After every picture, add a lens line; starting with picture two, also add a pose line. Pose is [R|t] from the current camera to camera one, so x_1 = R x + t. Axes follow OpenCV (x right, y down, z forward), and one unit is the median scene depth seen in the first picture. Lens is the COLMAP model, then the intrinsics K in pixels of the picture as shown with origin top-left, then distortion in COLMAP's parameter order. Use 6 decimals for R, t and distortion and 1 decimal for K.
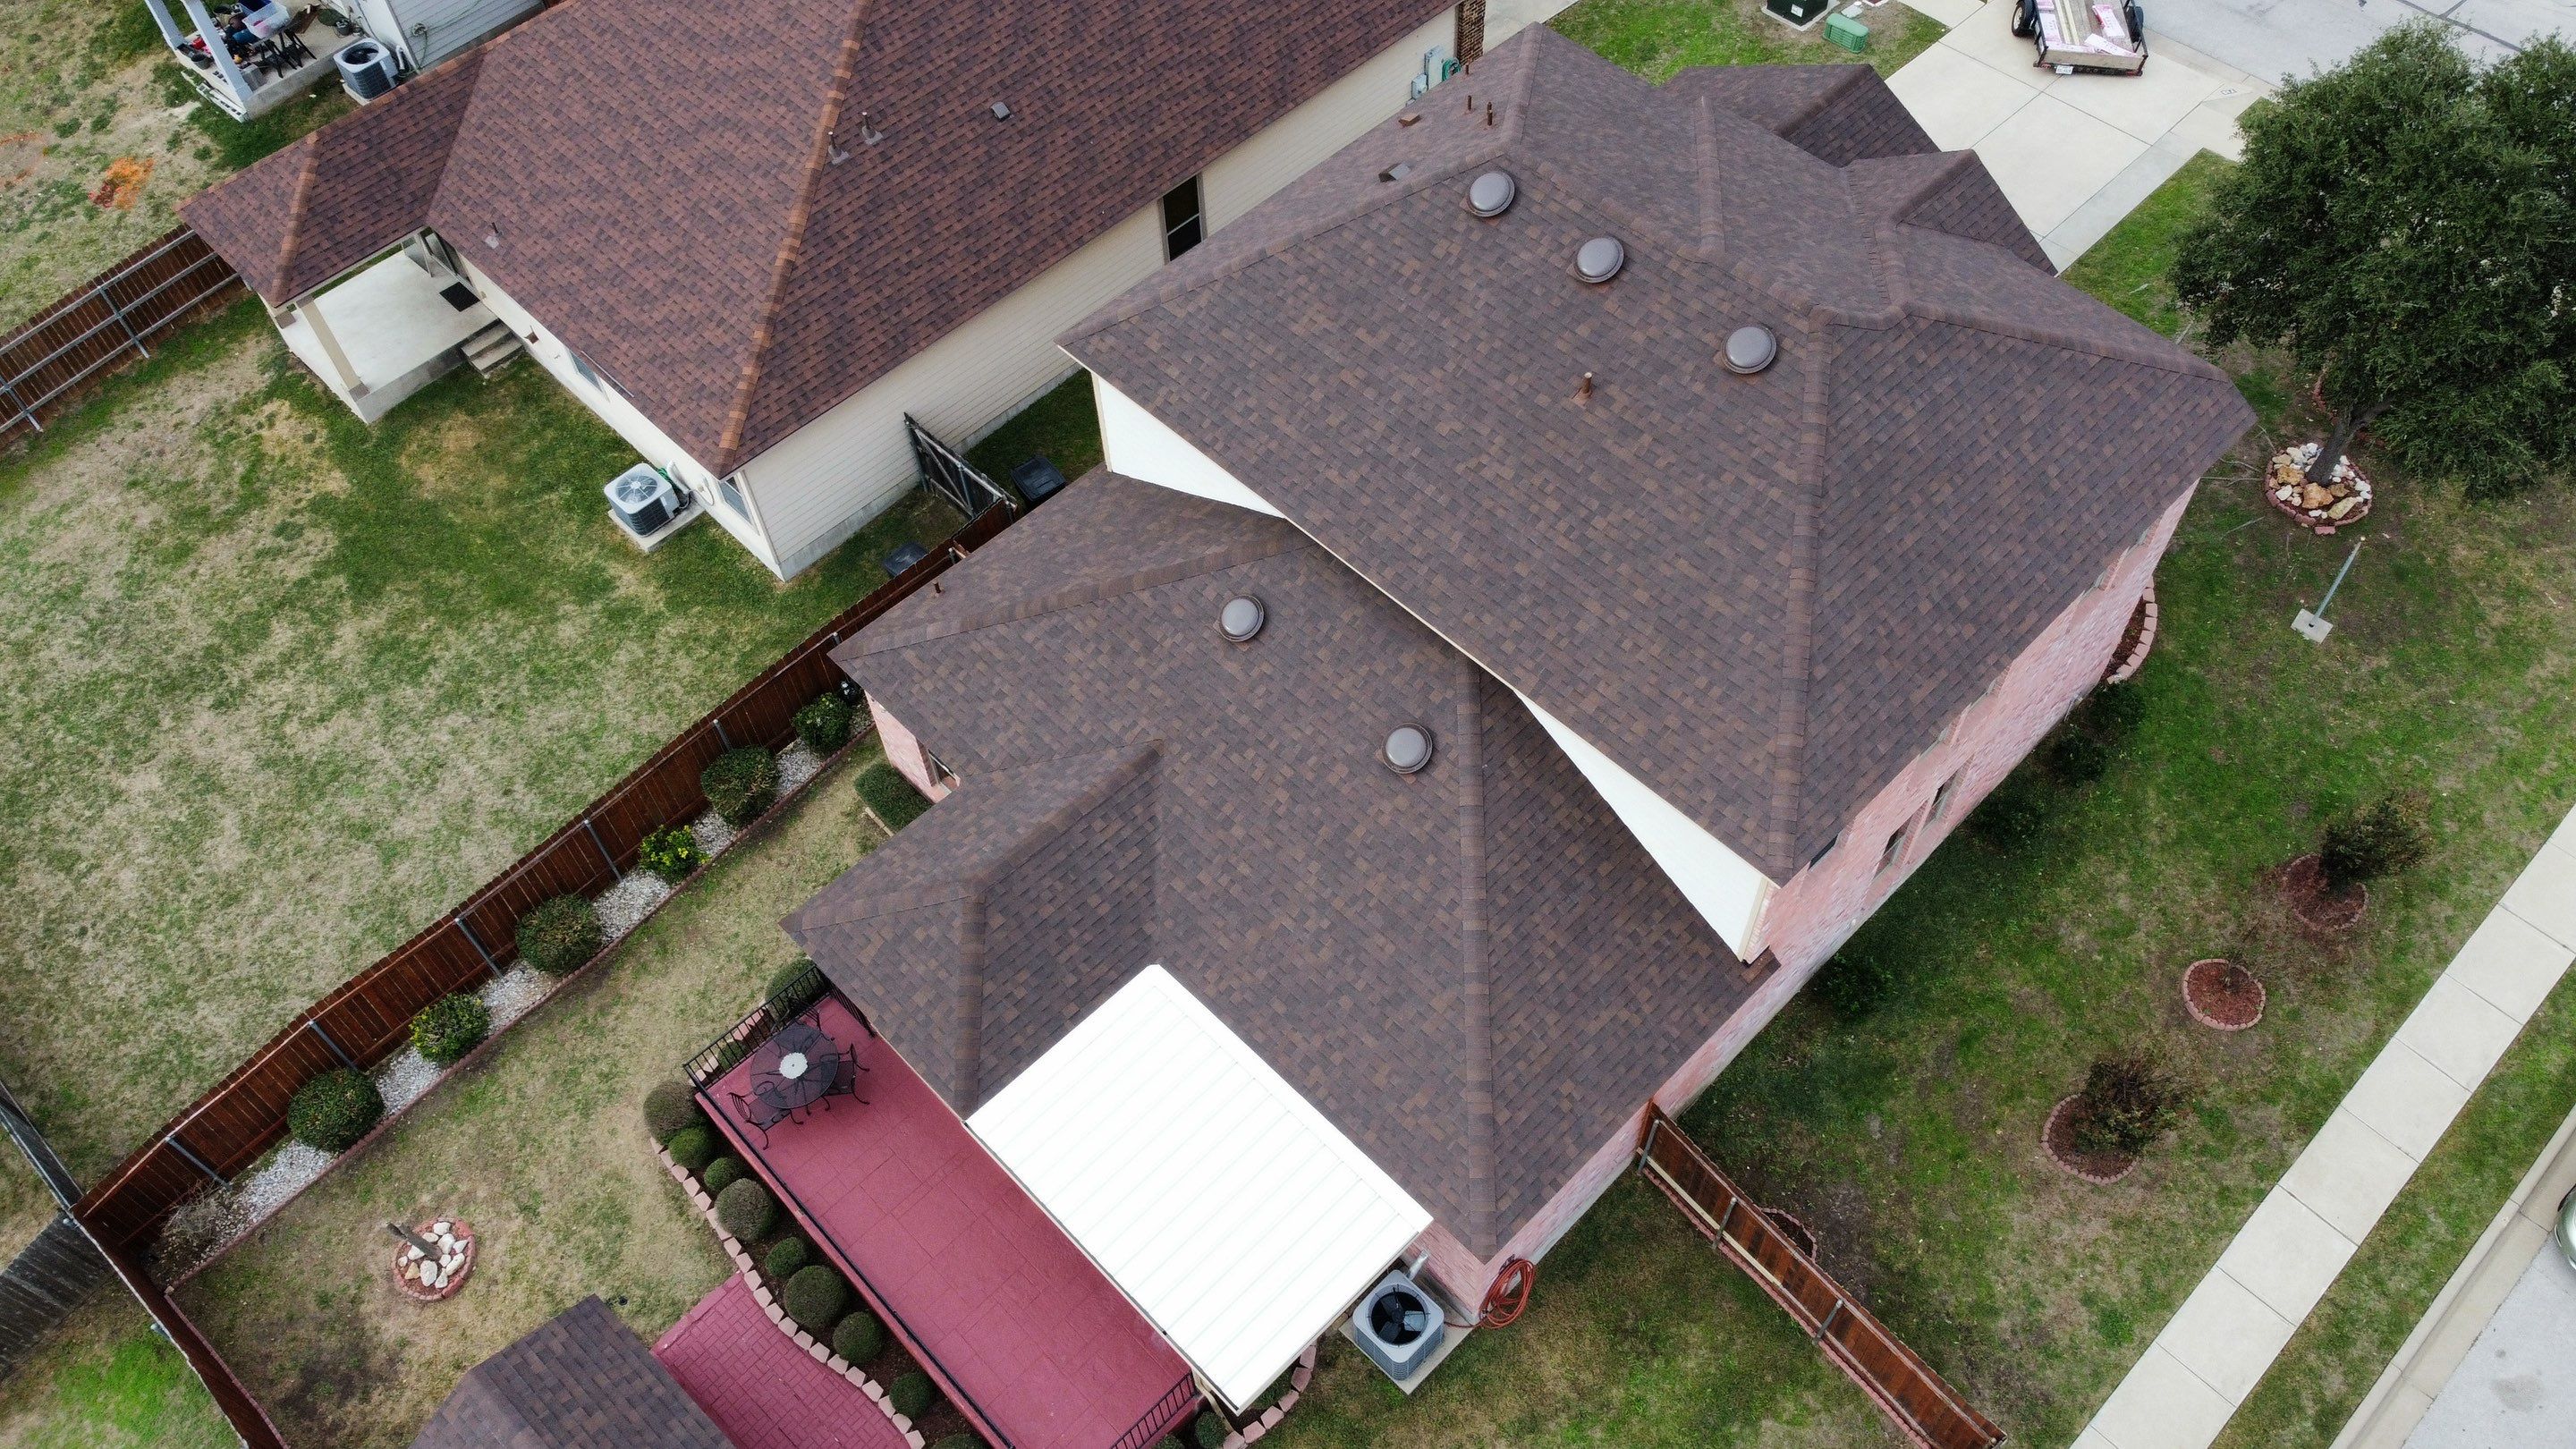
lens RADIAL K [[1958.2, 0, 1282.5], [0, 1958.2, 731.1], [0, 0, 1]] dist [0.002895, -0.005629]
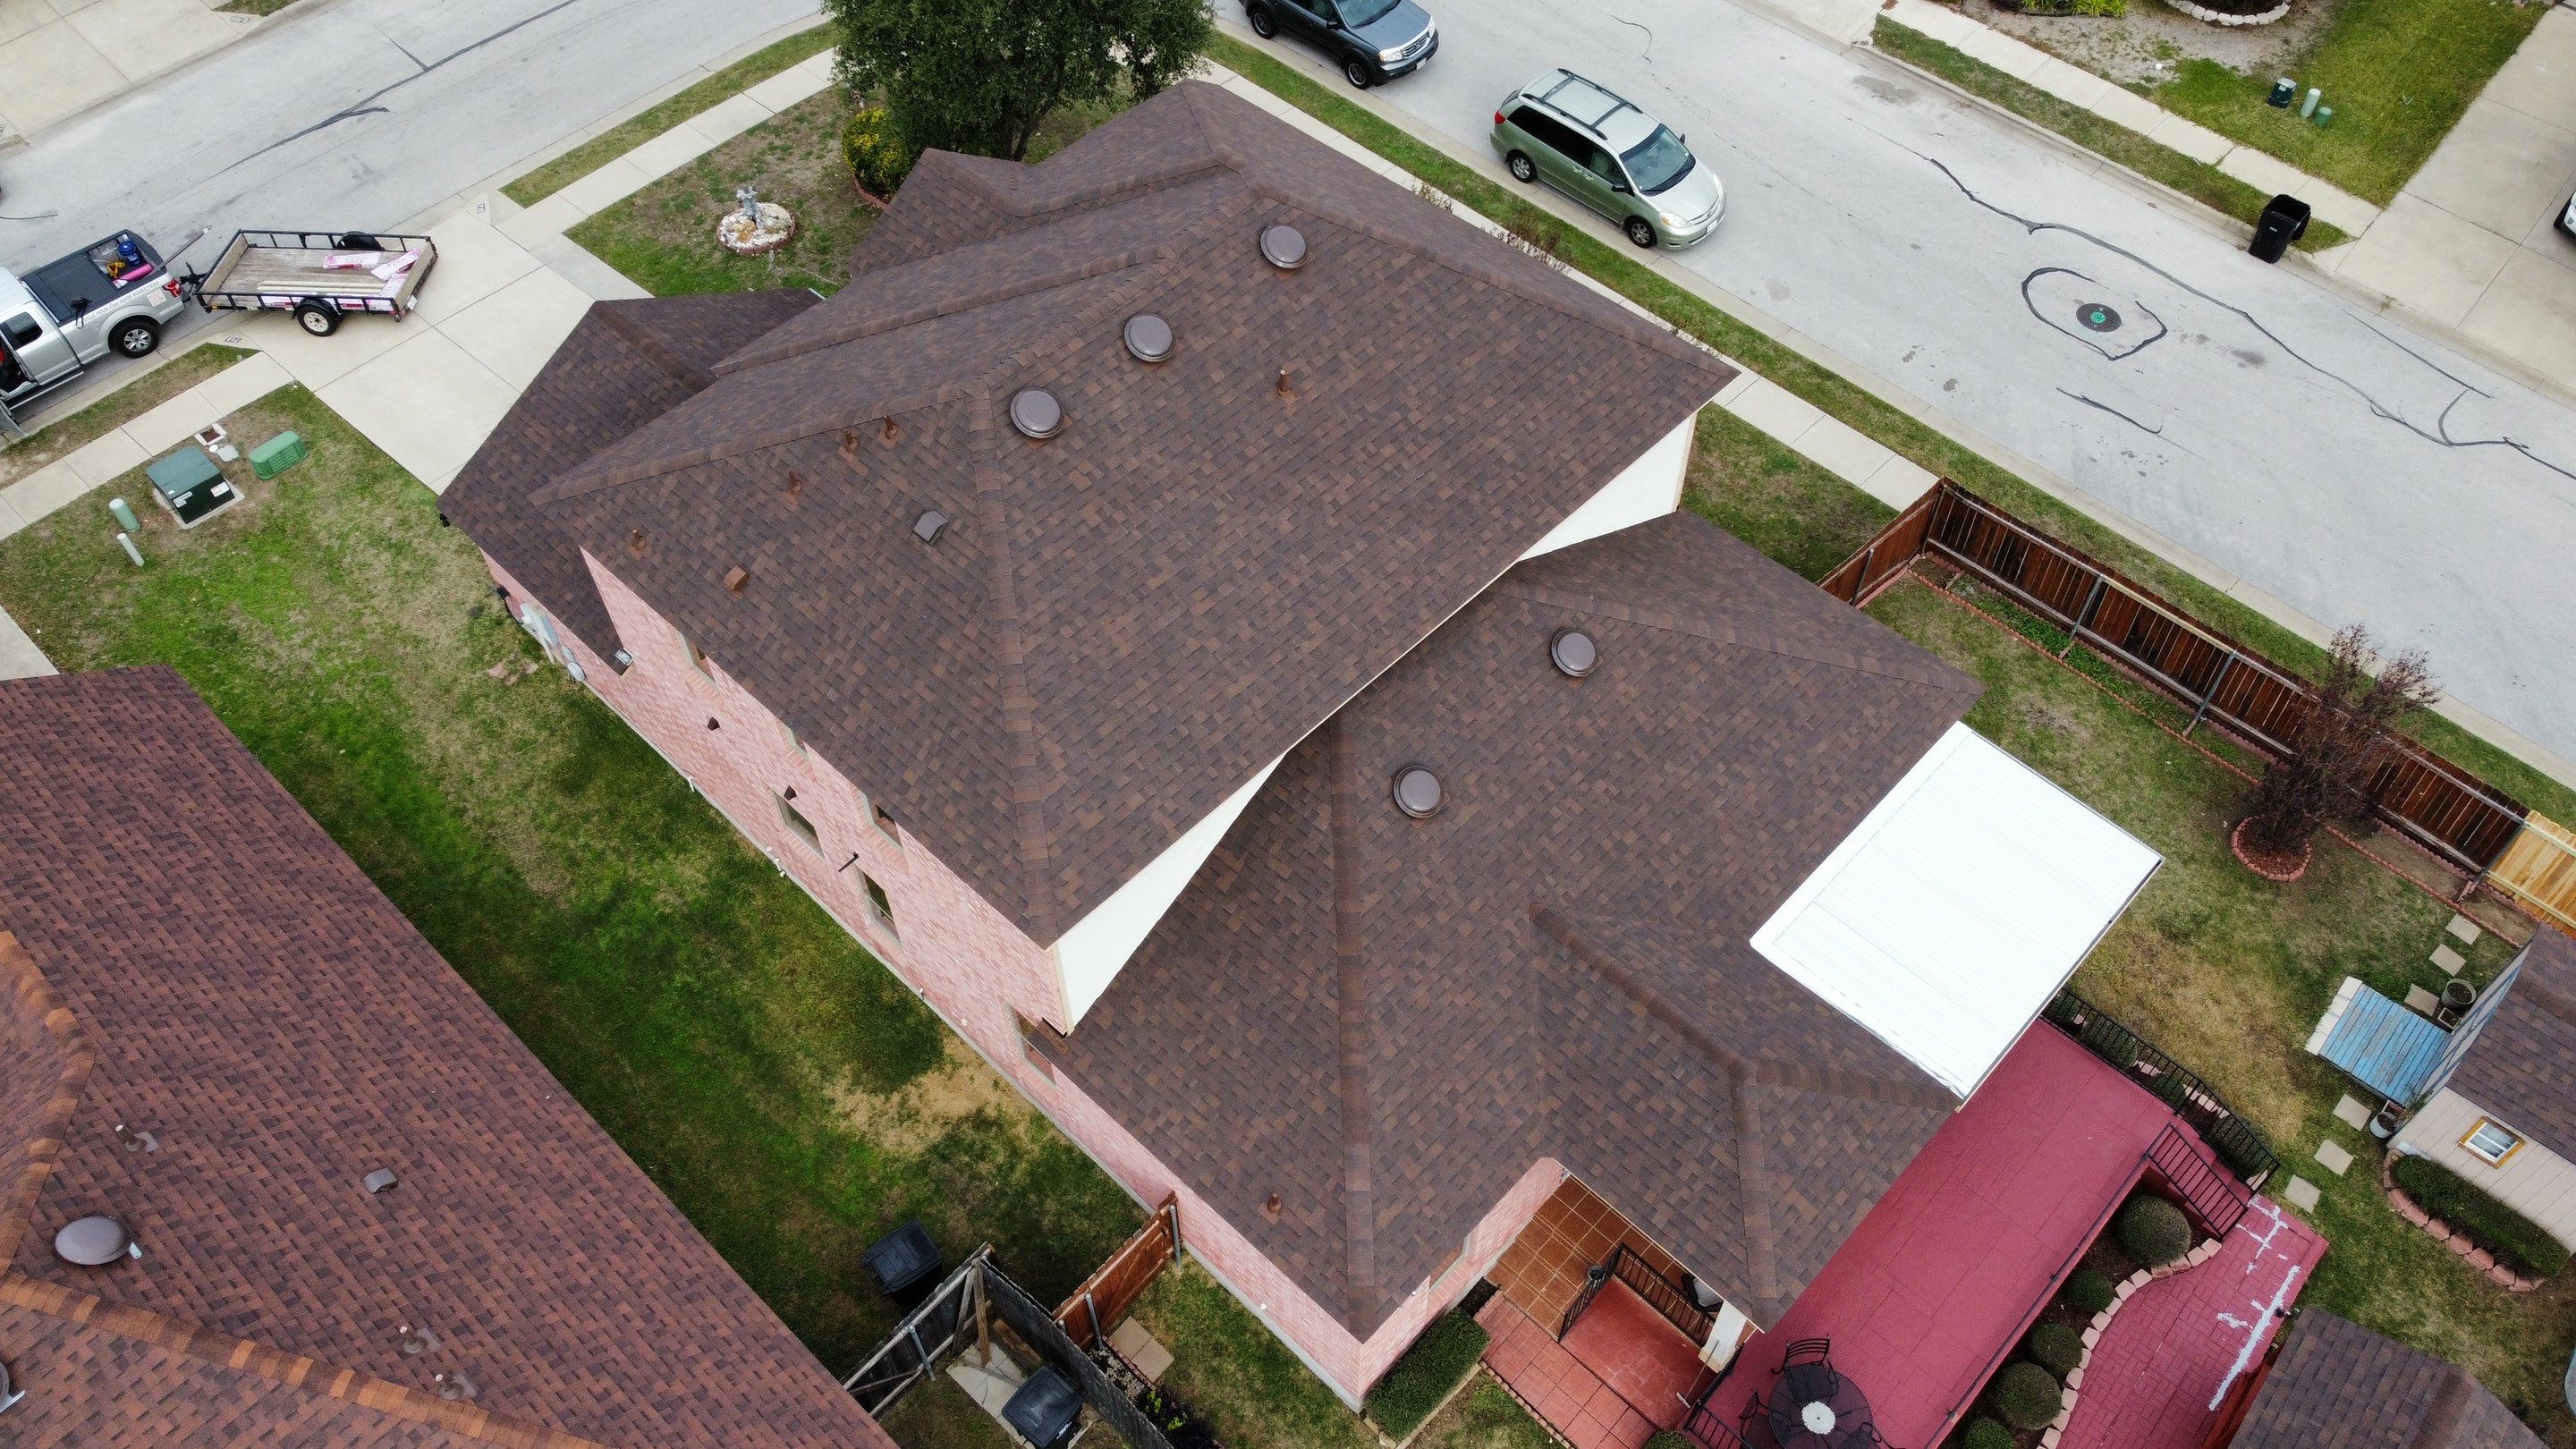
lens RADIAL K [[1958.2, 0, 1286.2], [0, 1958.2, 735.7], [0, 0, 1]] dist [0.002895, -0.005629]
pose [[-0.036257, -0.760234, 0.648637, -0.562255], [0.821735, 0.346695, 0.452276, -0.504926], [-0.568715, 0.549406, 0.612141, 0.435412]]
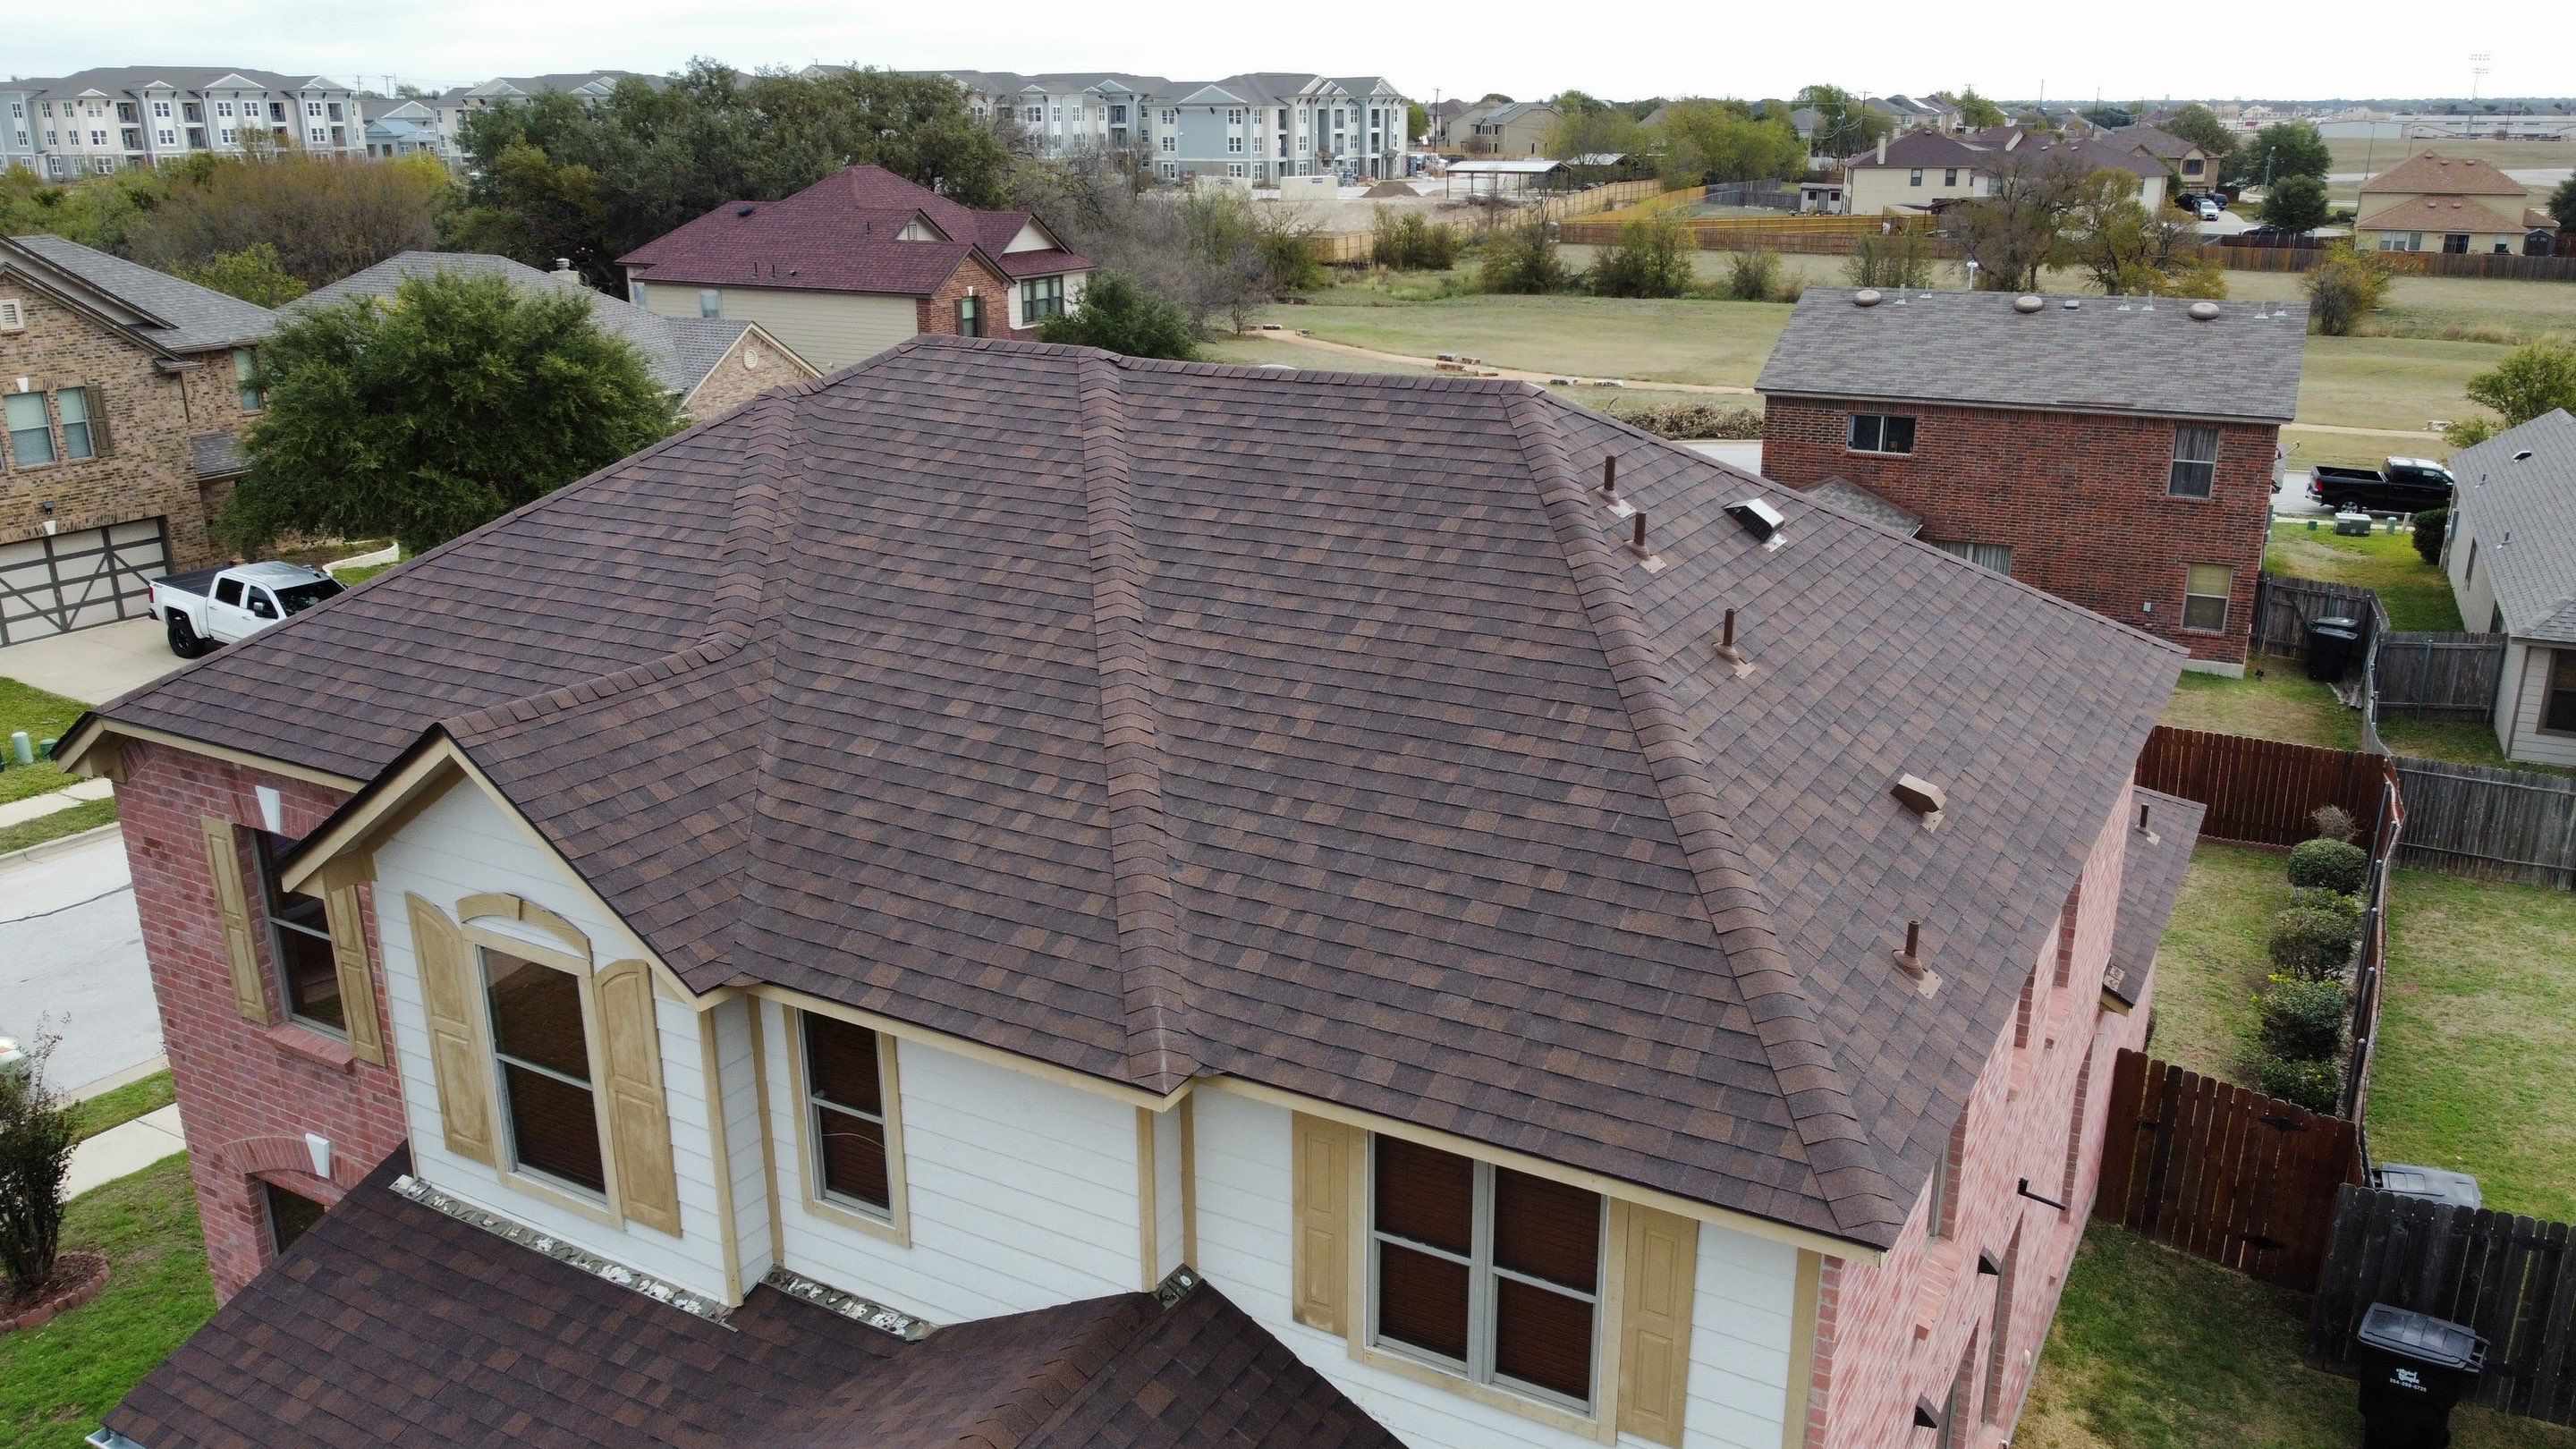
lens RADIAL K [[1958.2, 0, 1289.7], [0, 1958.2, 730.3], [0, 0, 1]] dist [0.002895, -0.005629]
pose [[-0.959711, 0.122015, -0.253113, 0.294220], [-0.203706, 0.318337, 0.925832, -0.685638], [0.193540, 0.940093, -0.280656, 1.149700]]
